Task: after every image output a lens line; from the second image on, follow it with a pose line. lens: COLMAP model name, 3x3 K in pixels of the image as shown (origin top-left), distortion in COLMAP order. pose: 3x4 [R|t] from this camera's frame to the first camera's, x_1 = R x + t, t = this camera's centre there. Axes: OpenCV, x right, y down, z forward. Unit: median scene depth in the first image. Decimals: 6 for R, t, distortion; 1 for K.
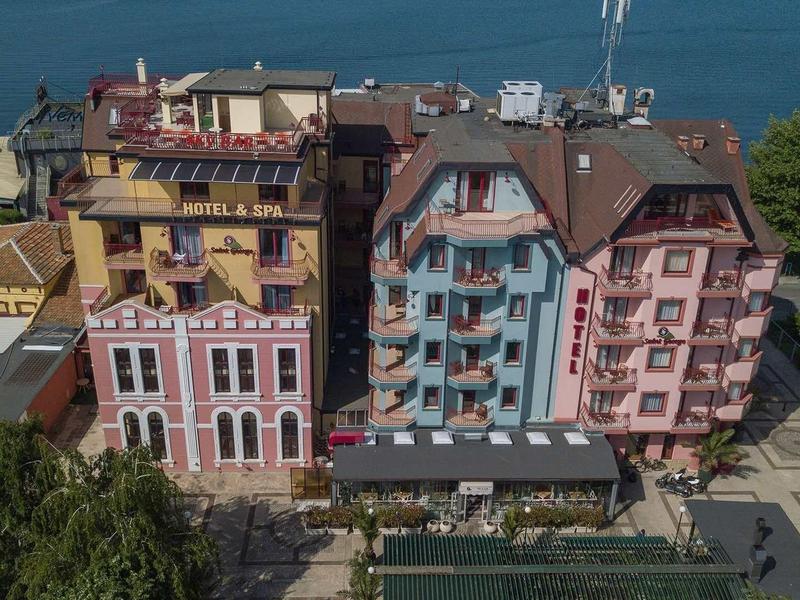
lens RADIAL K [[785.0, 0, 400.0], [0, 785.0, 300.0], [0, 0, 1]] dist [0.010837, -0.032038]
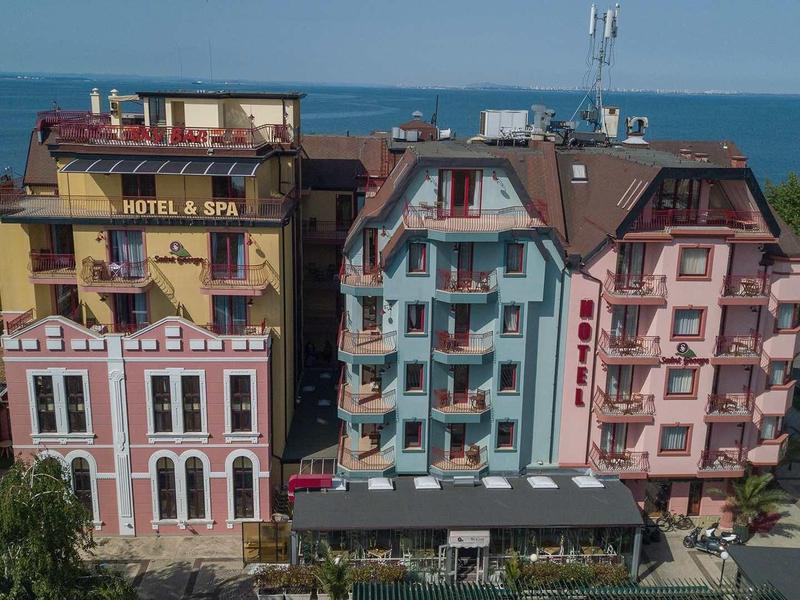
lens RADIAL K [[797.1, 0, 400.0], [0, 797.1, 300.0], [0, 0, 1]] dist [-0.015507, 0.031647]
pose [[0.999730, -0.006589, 0.022284, 0.008392], [0.010399, 0.984433, -0.175450, 0.134083], [-0.020781, 0.175634, 0.984236, 0.140621]]
